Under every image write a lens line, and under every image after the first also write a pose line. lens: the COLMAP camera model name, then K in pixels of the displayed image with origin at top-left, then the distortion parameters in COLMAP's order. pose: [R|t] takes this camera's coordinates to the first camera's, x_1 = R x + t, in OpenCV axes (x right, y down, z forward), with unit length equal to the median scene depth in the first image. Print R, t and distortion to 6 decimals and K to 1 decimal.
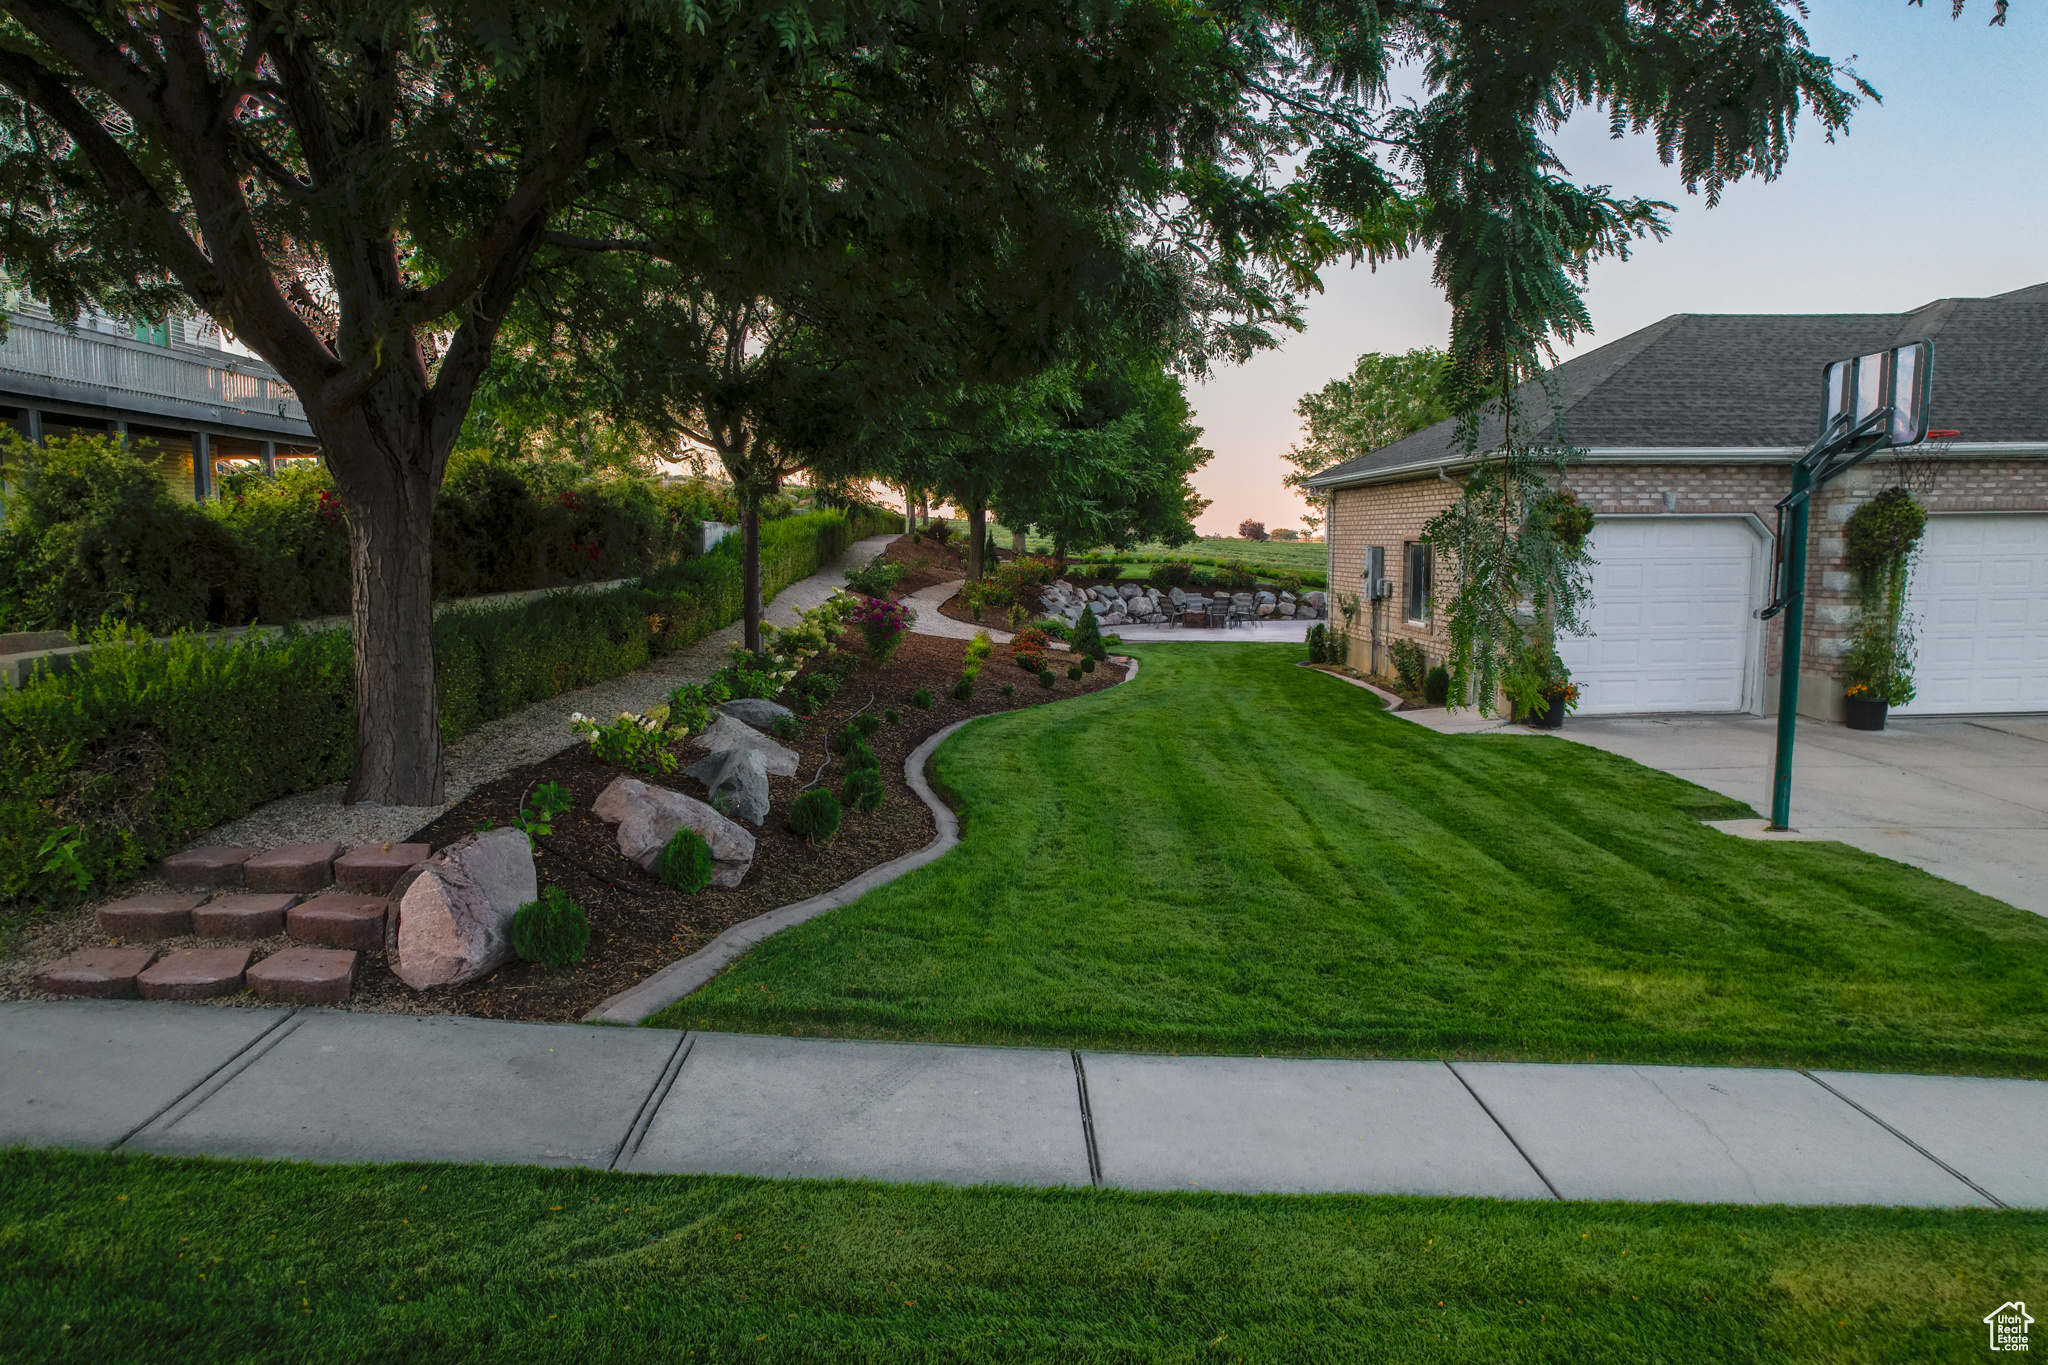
lens RADIAL K [[1313.7, 0, 1037.7], [0, 1313.7, 690.5], [0, 0, 1]] dist [-0.070907, 0.060569]
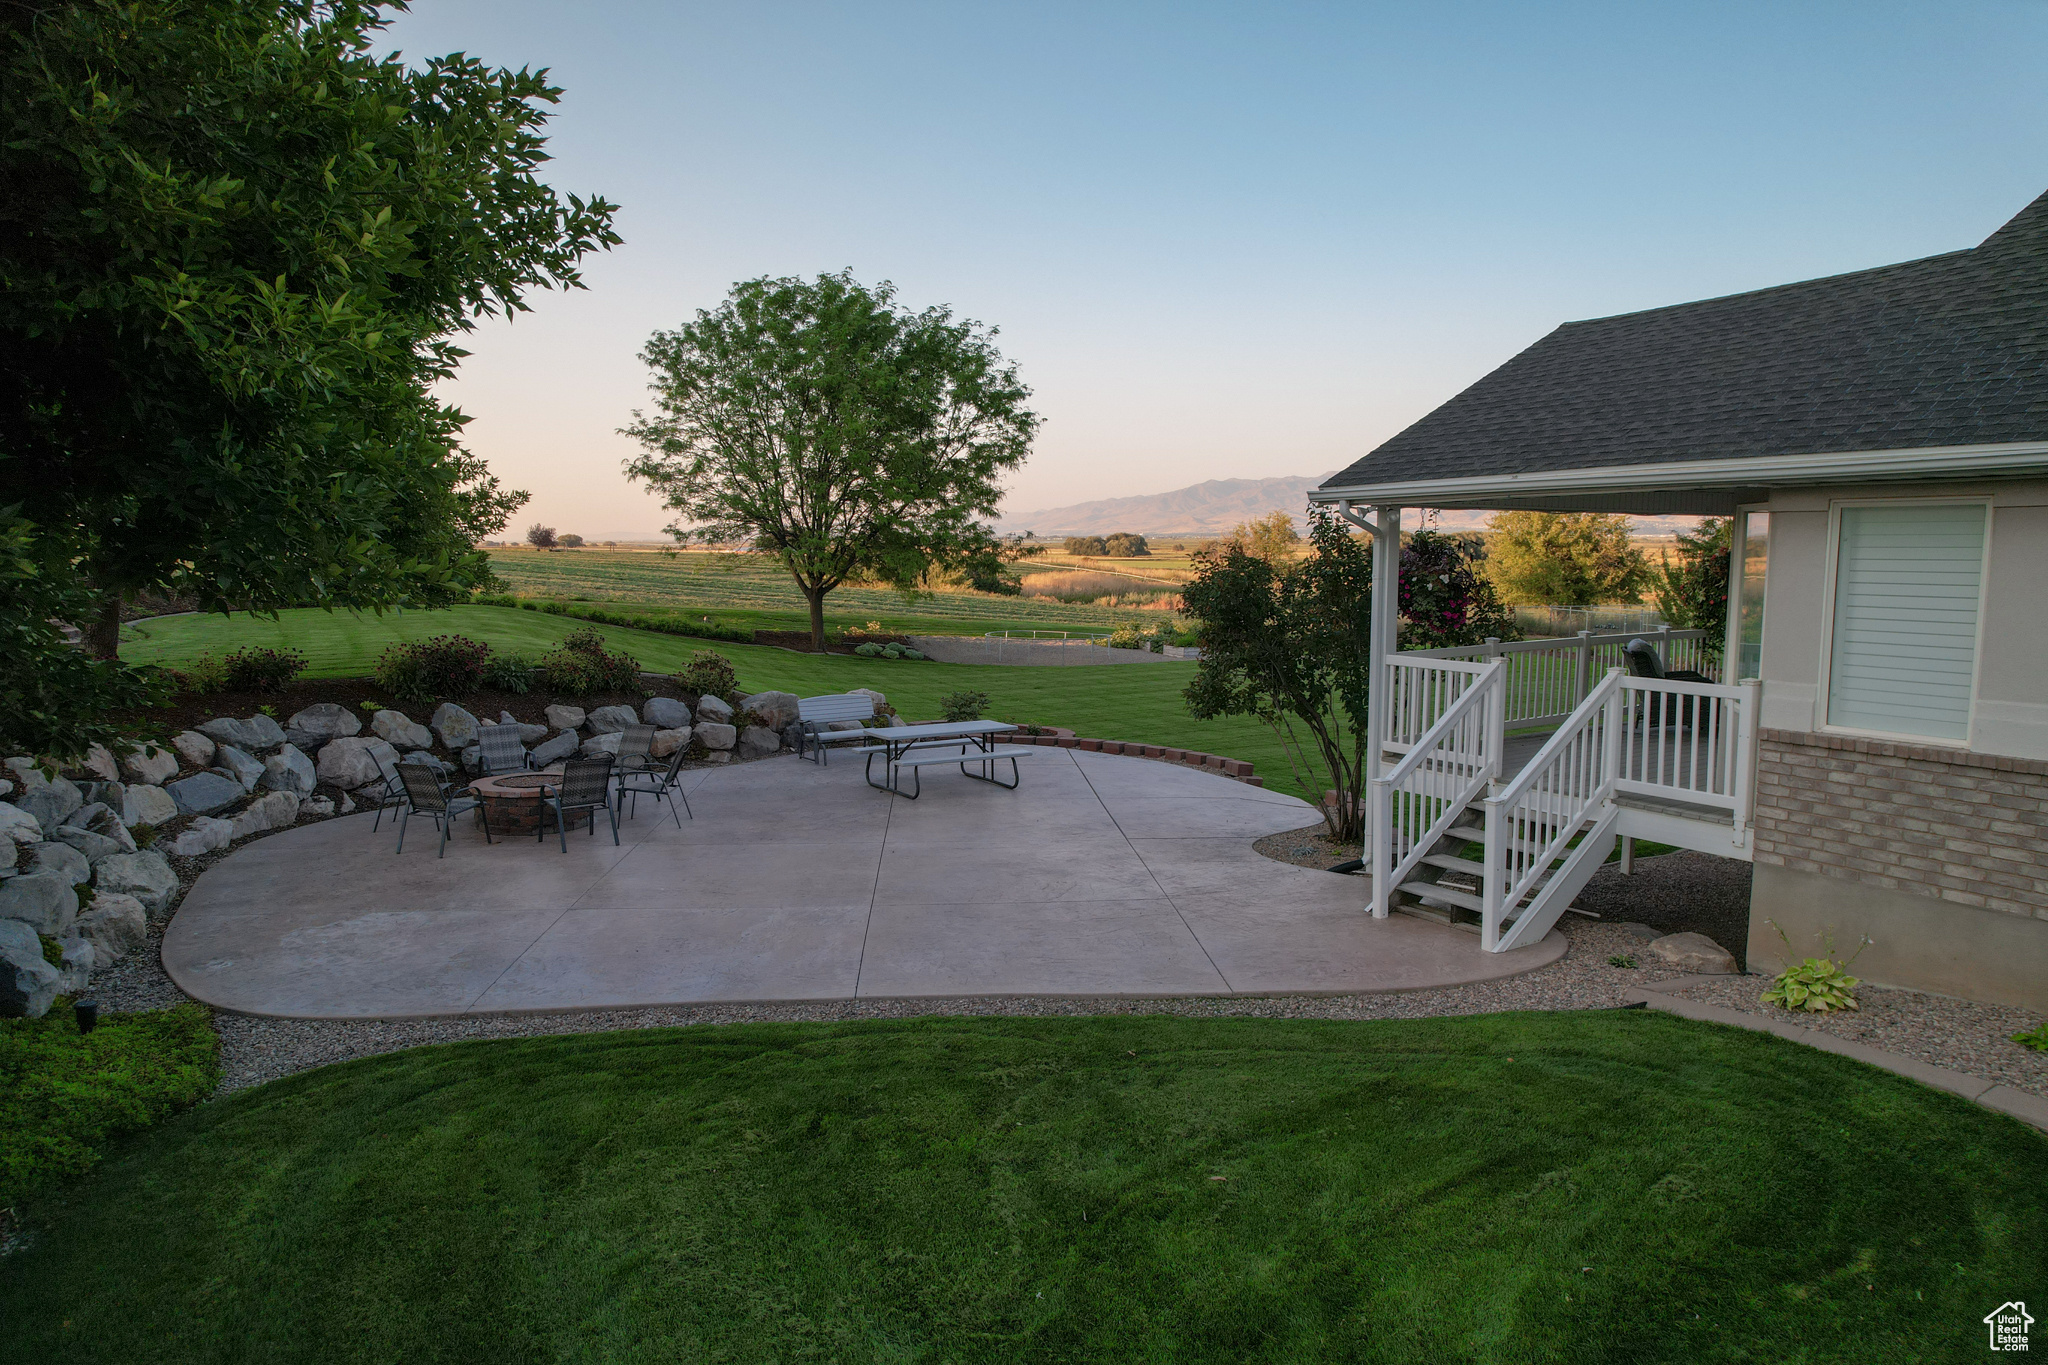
lens RADIAL K [[1292.2, 0, 1024.0], [0, 1292.2, 682.5], [0, 0, 1]] dist [-0.078075, 0.066056]
pose [[0.865620, -0.048497, 0.498347, 0.061273], [0.052376, 0.998608, 0.006203, -0.076278], [-0.497955, 0.020732, 0.866955, 0.554183]]
